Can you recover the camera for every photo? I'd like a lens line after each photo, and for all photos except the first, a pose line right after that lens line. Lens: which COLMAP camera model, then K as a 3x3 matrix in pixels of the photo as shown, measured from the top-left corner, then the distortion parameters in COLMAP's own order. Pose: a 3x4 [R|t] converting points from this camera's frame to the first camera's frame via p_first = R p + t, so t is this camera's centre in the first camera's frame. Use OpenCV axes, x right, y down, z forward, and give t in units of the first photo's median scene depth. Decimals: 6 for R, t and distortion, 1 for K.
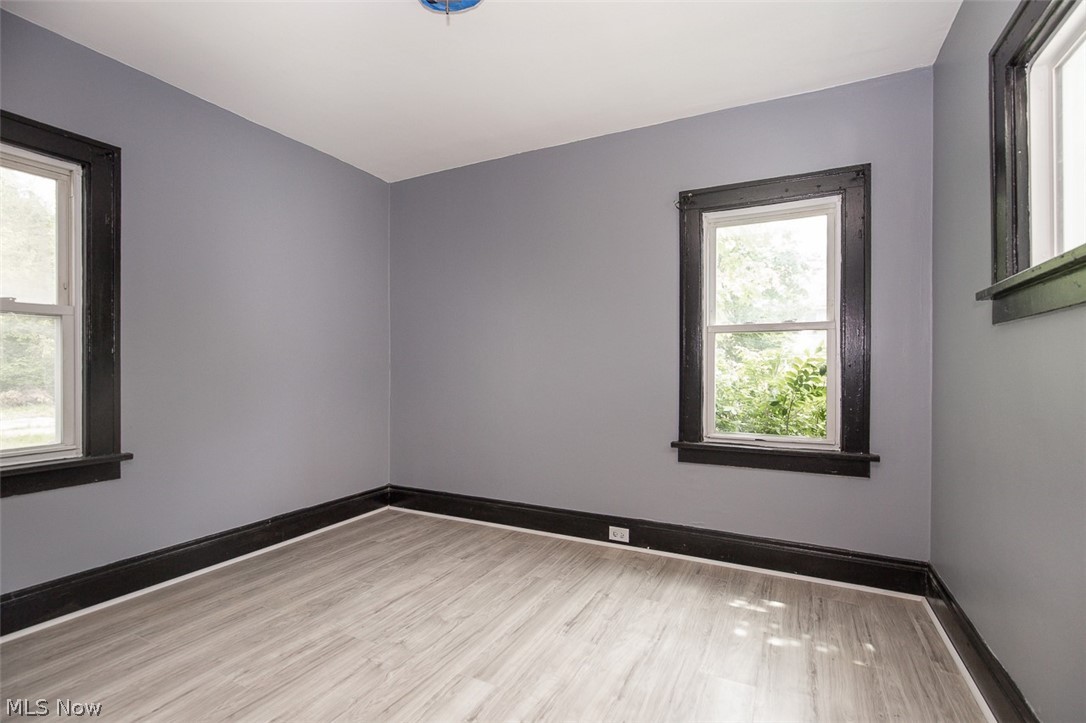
lens RADIAL K [[499.9, 0, 546.5], [0, 499.9, 365.9], [0, 0, 1]] dist [-0.002572, -0.000080]
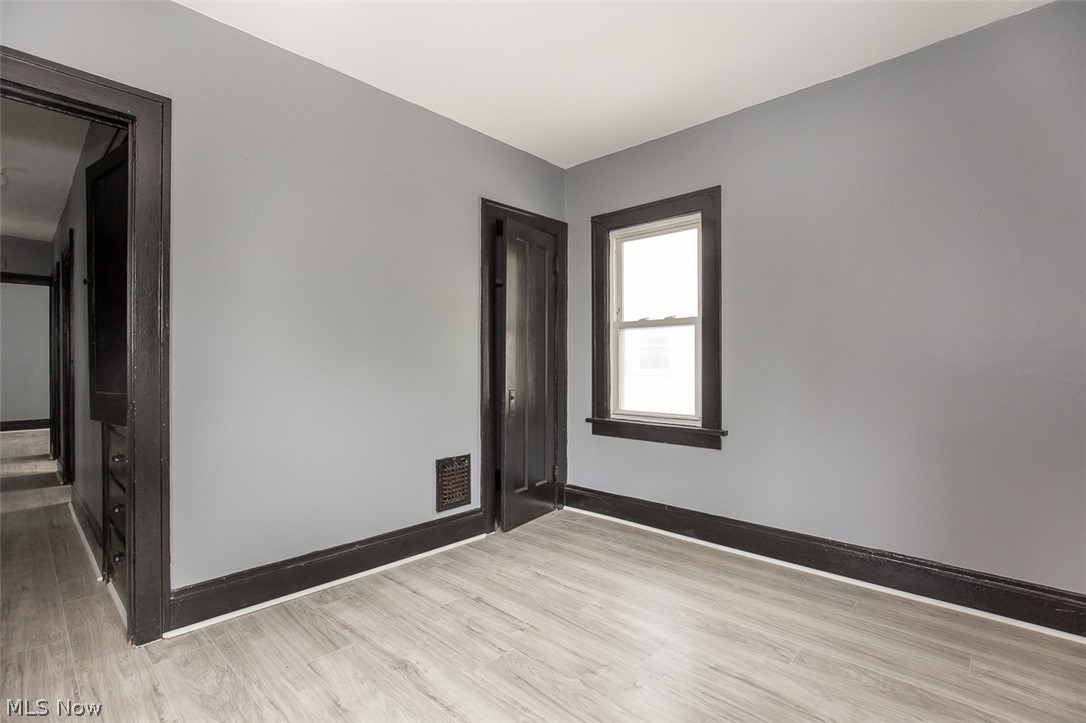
lens RADIAL K [[513.0, 0, 546.8], [0, 513.0, 357.7], [0, 0, 1]] dist [-0.000133, 0.000614]
pose [[-0.279406, -0.010439, -0.960116, 0.495025], [0.001317, 0.999936, -0.011256, 0.007312], [0.960172, -0.004410, -0.279374, 0.925942]]
